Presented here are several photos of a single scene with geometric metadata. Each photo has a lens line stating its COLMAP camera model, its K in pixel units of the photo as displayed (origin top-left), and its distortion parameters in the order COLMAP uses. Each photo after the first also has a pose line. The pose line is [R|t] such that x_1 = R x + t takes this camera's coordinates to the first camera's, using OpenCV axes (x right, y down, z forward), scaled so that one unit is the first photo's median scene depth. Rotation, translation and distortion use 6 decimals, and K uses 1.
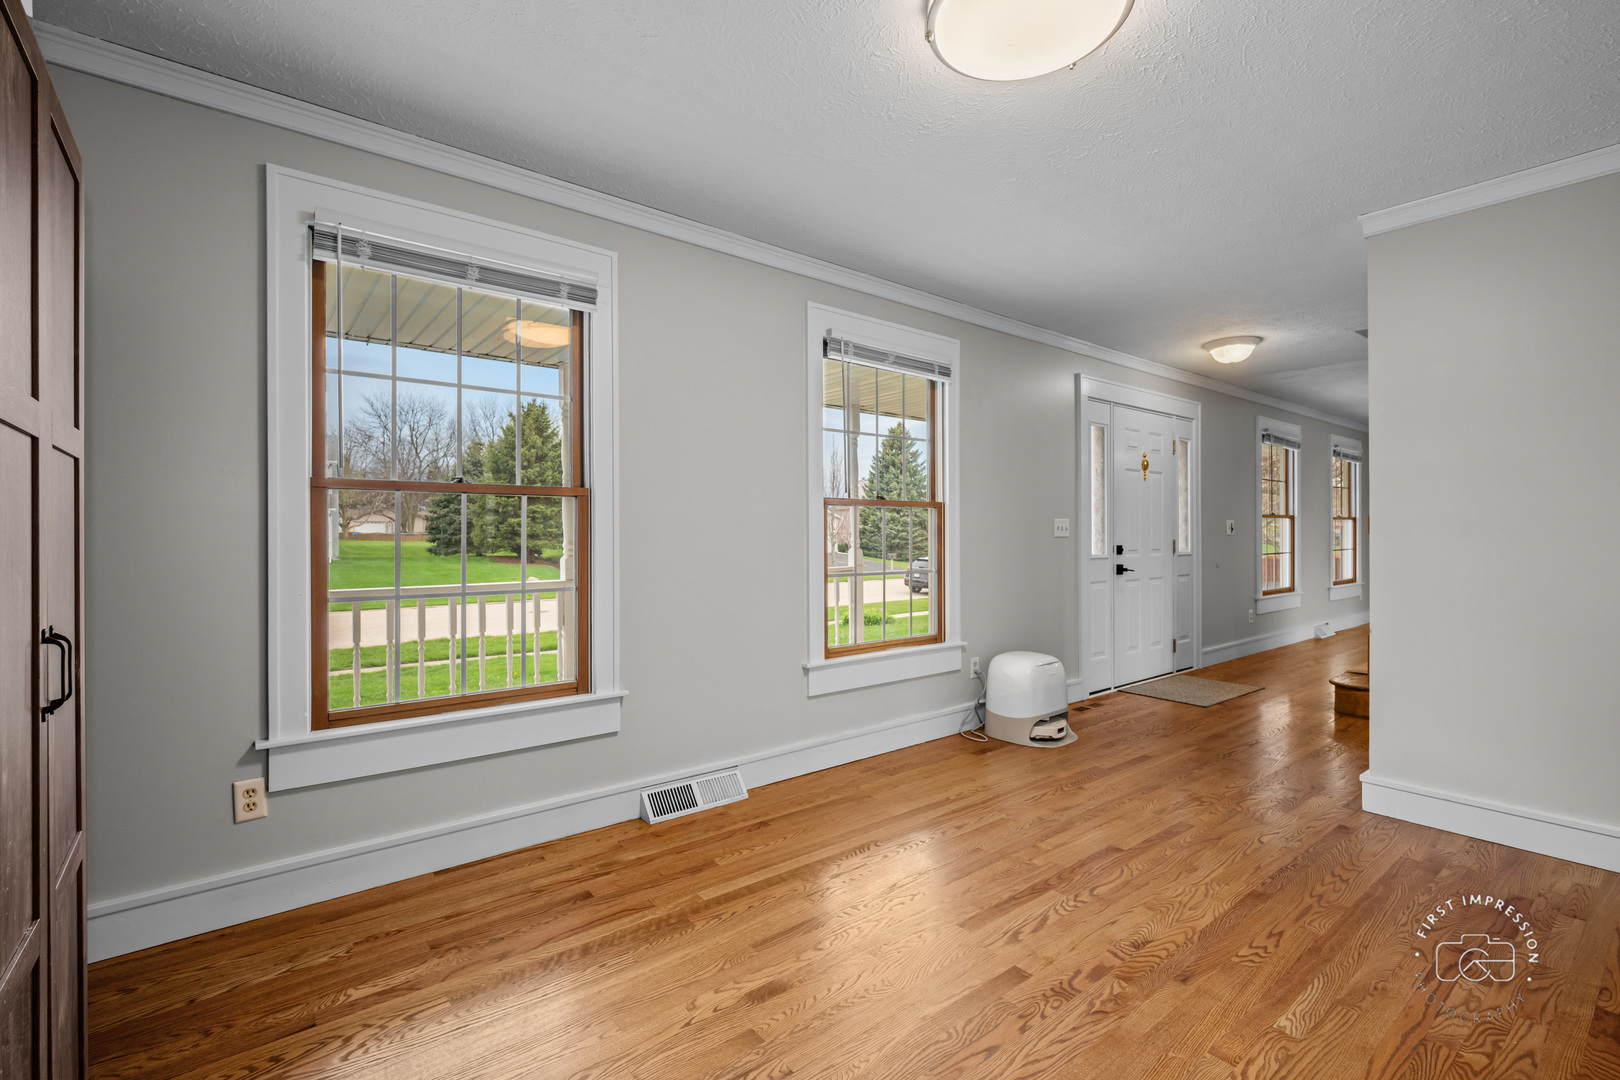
lens RADIAL K [[744.8, 0, 835.9], [0, 744.8, 534.8], [0, 0, 1]] dist [0.000189, 0.000169]
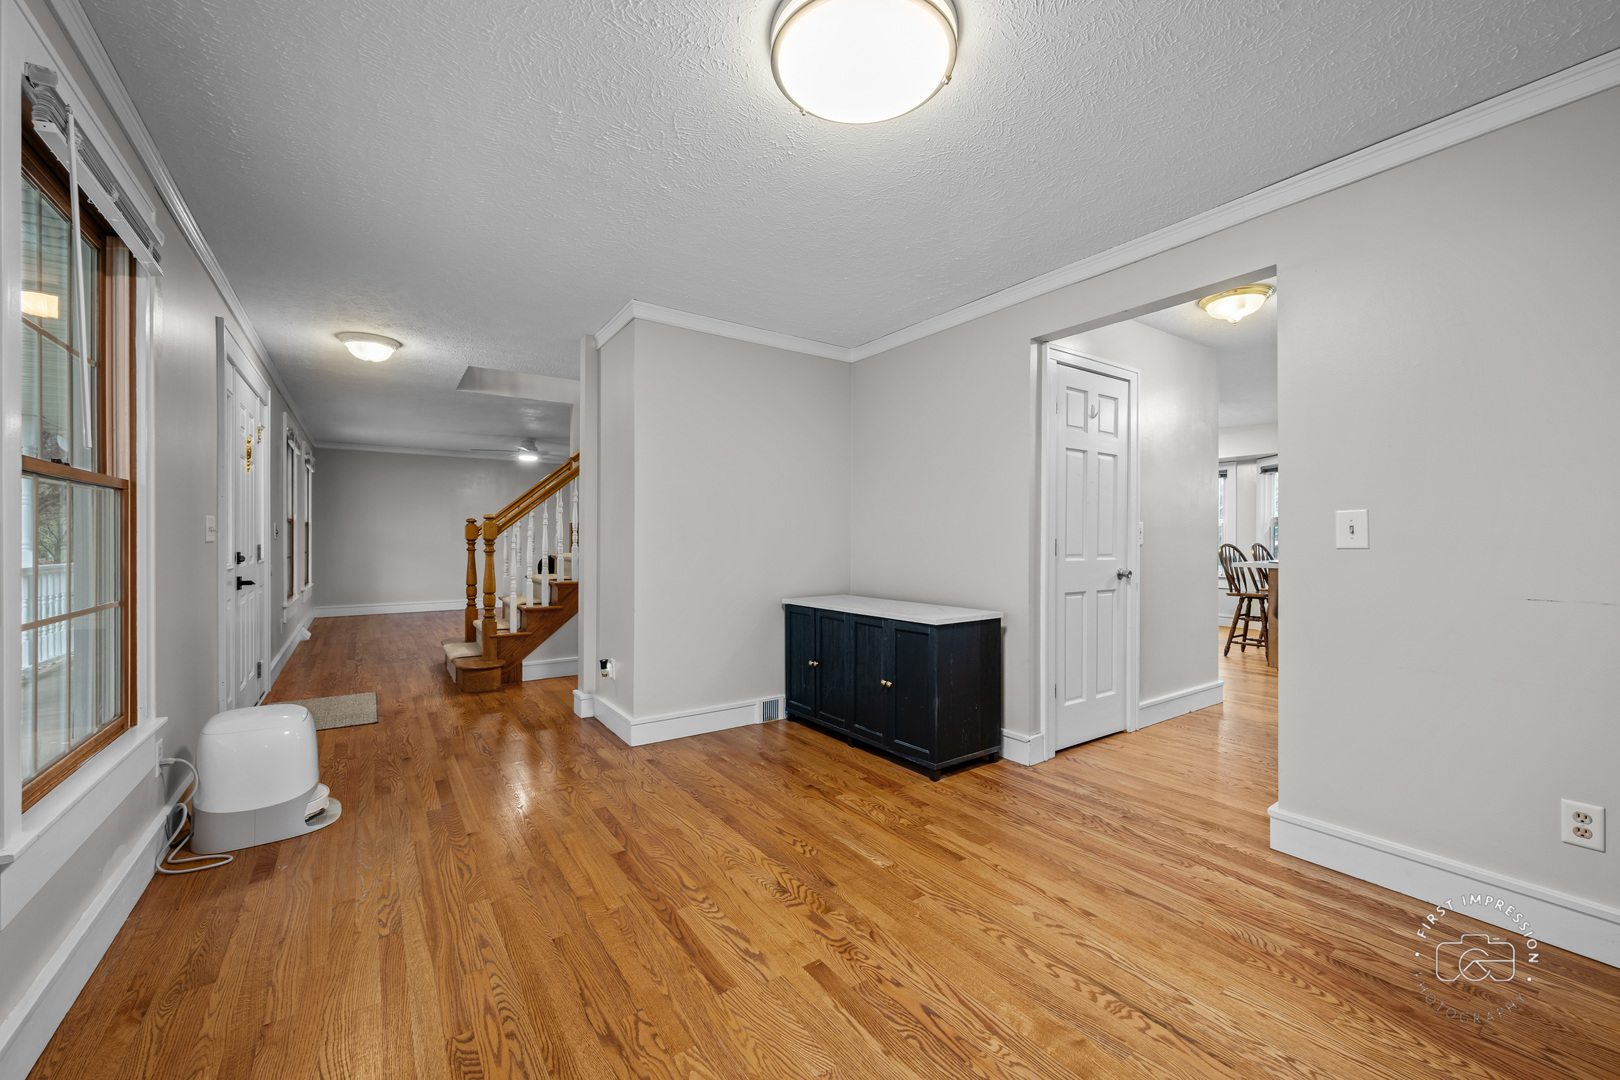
lens RADIAL K [[632.9, 0, 816.7], [0, 632.9, 541.7], [0, 0, 1]] dist [-0.001439, 0.000438]
pose [[0.071661, -0.002250, 0.997426, -0.506095], [-0.002817, 0.999993, 0.002459, 0.001418], [-0.997425, -0.002986, 0.071655, 0.766061]]
